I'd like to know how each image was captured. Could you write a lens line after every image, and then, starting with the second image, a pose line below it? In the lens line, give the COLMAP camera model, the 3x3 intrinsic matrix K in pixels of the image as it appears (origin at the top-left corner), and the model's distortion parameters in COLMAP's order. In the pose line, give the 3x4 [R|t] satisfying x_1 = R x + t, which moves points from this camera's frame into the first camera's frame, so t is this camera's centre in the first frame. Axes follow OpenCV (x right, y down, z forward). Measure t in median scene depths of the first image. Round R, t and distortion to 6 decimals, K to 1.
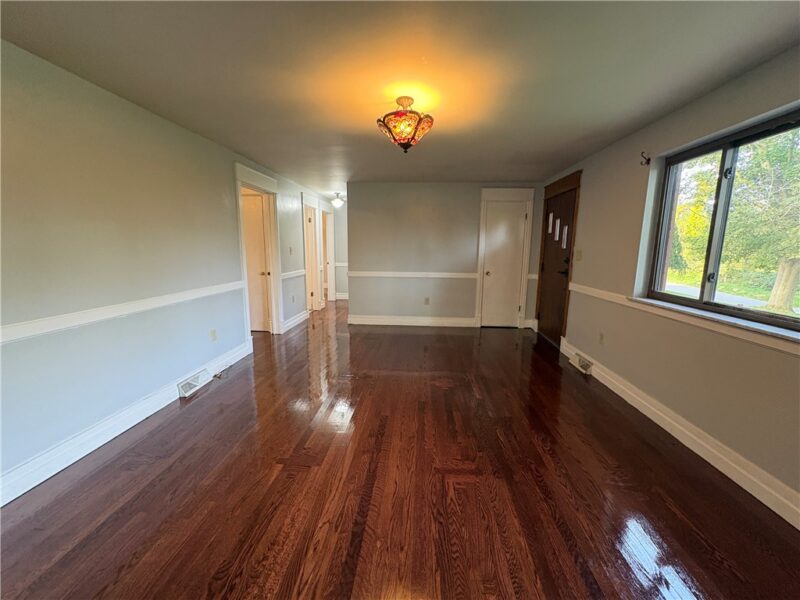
lens RADIAL K [[318.9, 0, 402.0], [0, 318.9, 298.5], [0, 0, 1]] dist [0.000729, 0.000367]
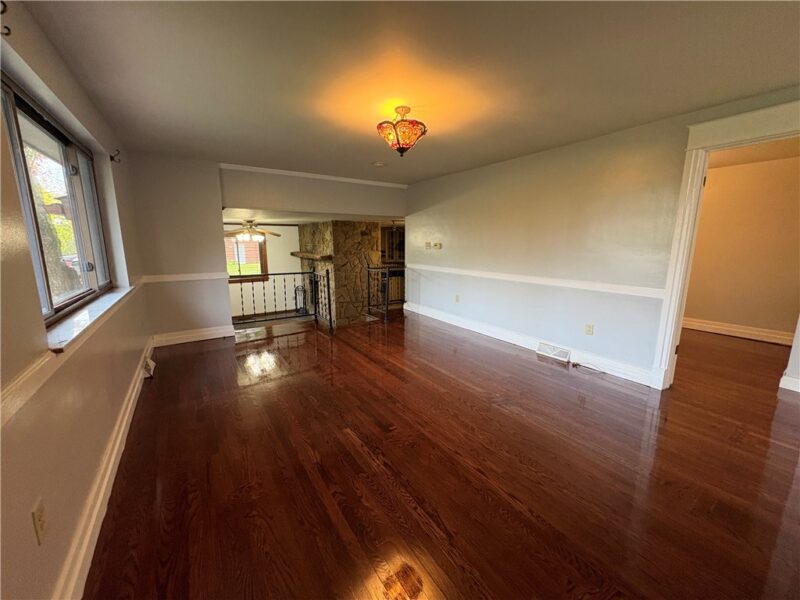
lens RADIAL K [[318.9, 0, 402.0], [0, 318.9, 298.5], [0, 0, 1]] dist [0.000729, 0.000367]
pose [[-0.795509, 0.097156, -0.598102, 0.619977], [-0.105760, 0.949649, 0.294927, -0.271722], [0.596641, 0.297872, -0.745179, 1.697030]]
